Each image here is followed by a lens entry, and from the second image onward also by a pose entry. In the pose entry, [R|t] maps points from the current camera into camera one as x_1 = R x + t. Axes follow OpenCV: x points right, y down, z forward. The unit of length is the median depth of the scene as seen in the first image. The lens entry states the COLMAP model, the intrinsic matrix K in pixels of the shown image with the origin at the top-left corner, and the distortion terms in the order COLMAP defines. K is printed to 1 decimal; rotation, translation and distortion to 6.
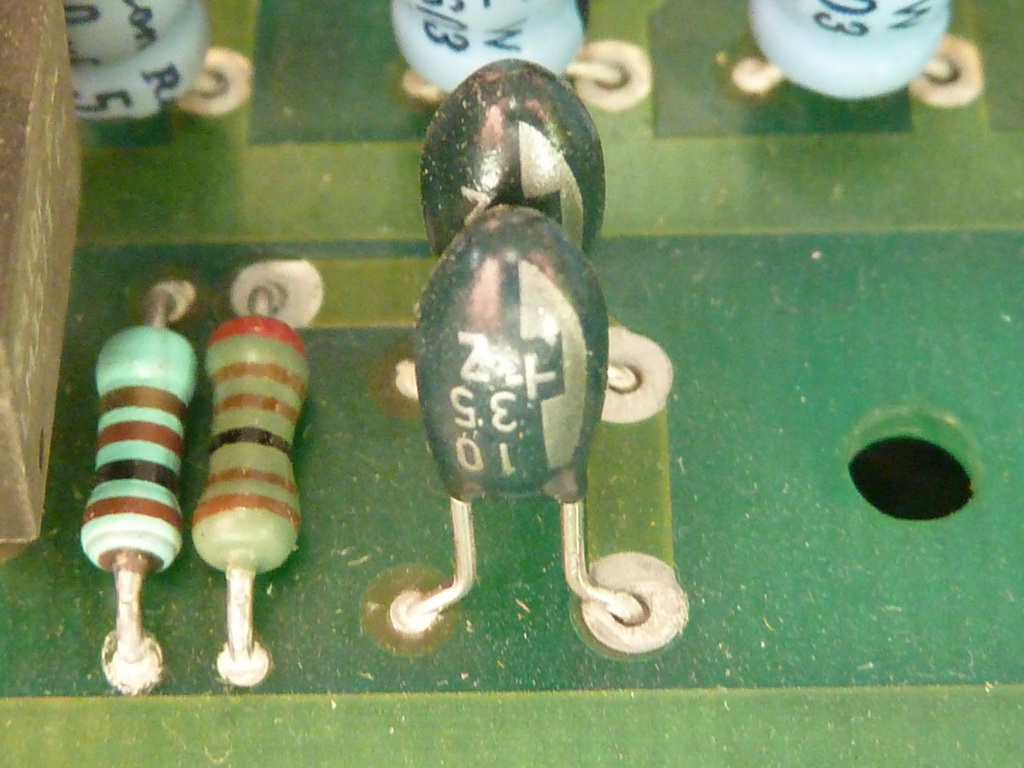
lens RADIAL K [[2301.5, 0, 512.0], [0, 2301.5, 384.0], [0, 0, 1]] dist [-0.035335, -0.265468]
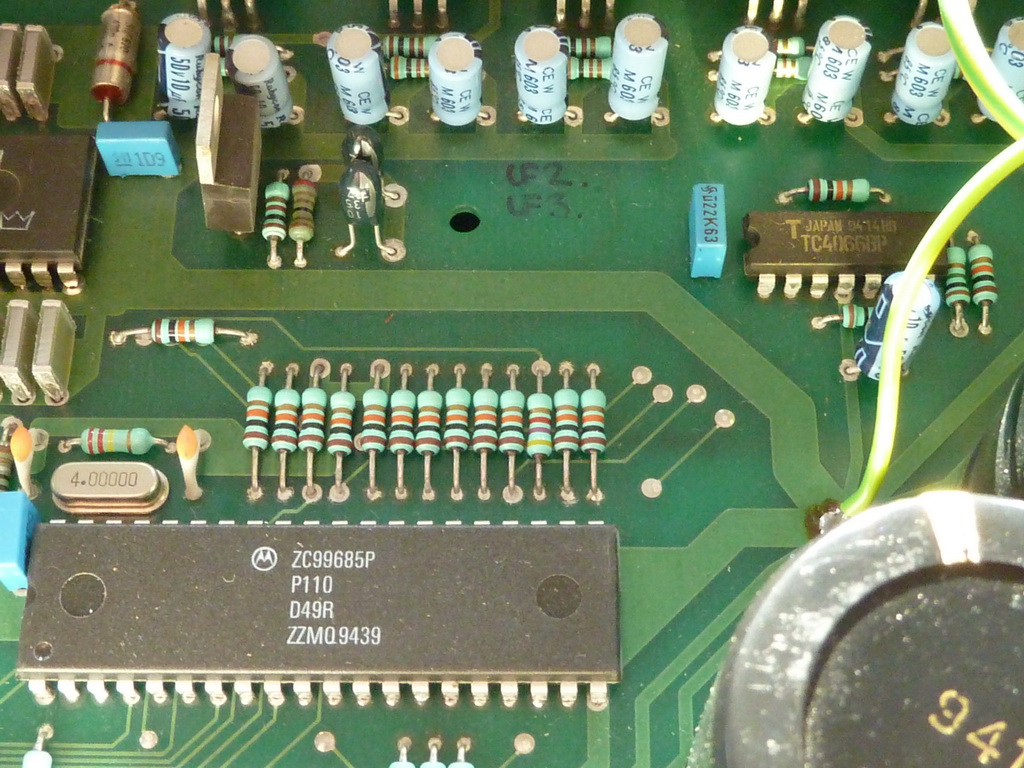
lens RADIAL K [[1659.1, 0, 512.0], [0, 1659.1, 384.0], [0, 0, 1]] dist [-0.036158, 0.029284]
pose [[0.999828, 0.018381, -0.002567, 0.281503], [-0.017924, 0.992195, 0.123399, -0.040455], [0.004815, -0.123332, 0.992354, -2.034961]]
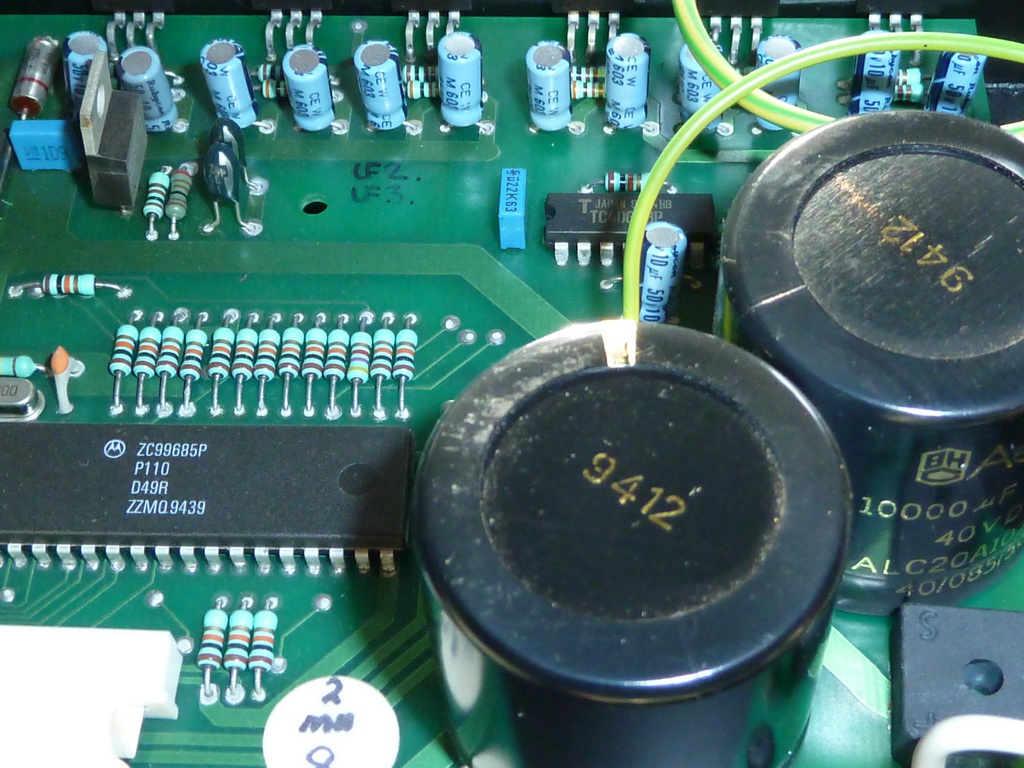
lens RADIAL K [[1774.8, 0, 512.0], [0, 1774.8, 384.0], [0, 0, 1]] dist [-0.029207, -0.050233]
pose [[0.998678, 0.030213, -0.041591, 0.783034], [-0.031890, 0.998679, -0.040280, 0.569649], [0.040319, 0.041553, 0.998322, -2.792409]]
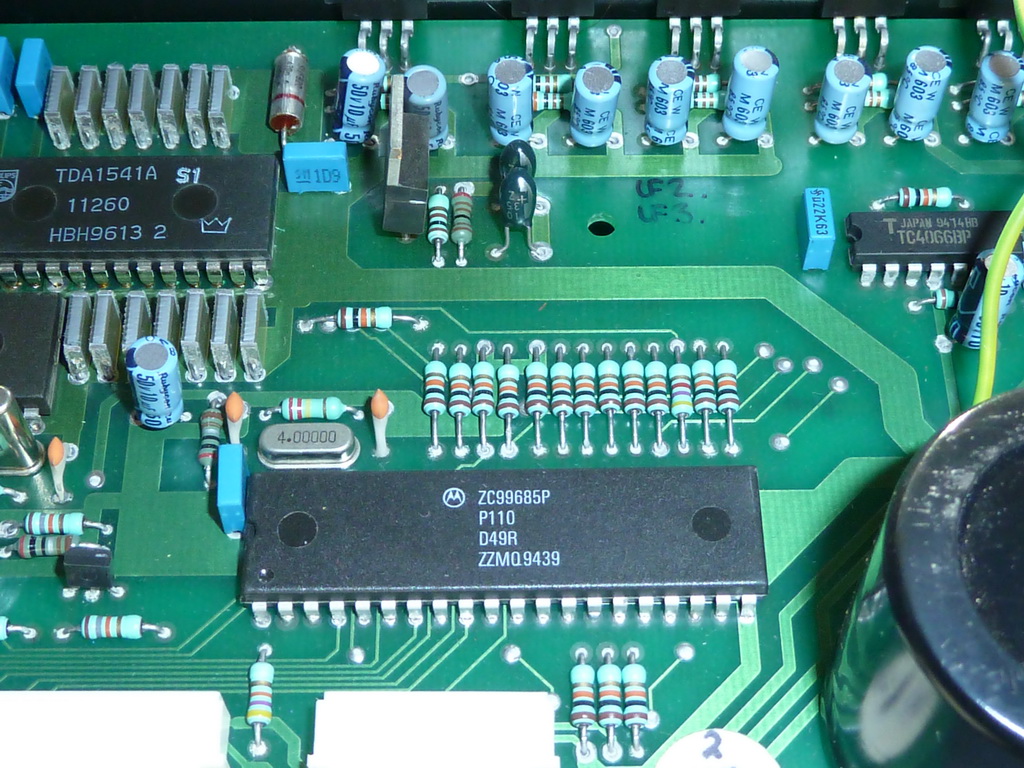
lens RADIAL K [[1774.8, 0, 512.0], [0, 1774.8, 384.0], [0, 0, 1]] dist [-0.029207, -0.050233]
pose [[0.999792, 0.006832, 0.019230, -0.079537], [-0.007122, 0.999862, 0.015030, 0.317402], [-0.019125, -0.015164, 0.999702, -2.721165]]
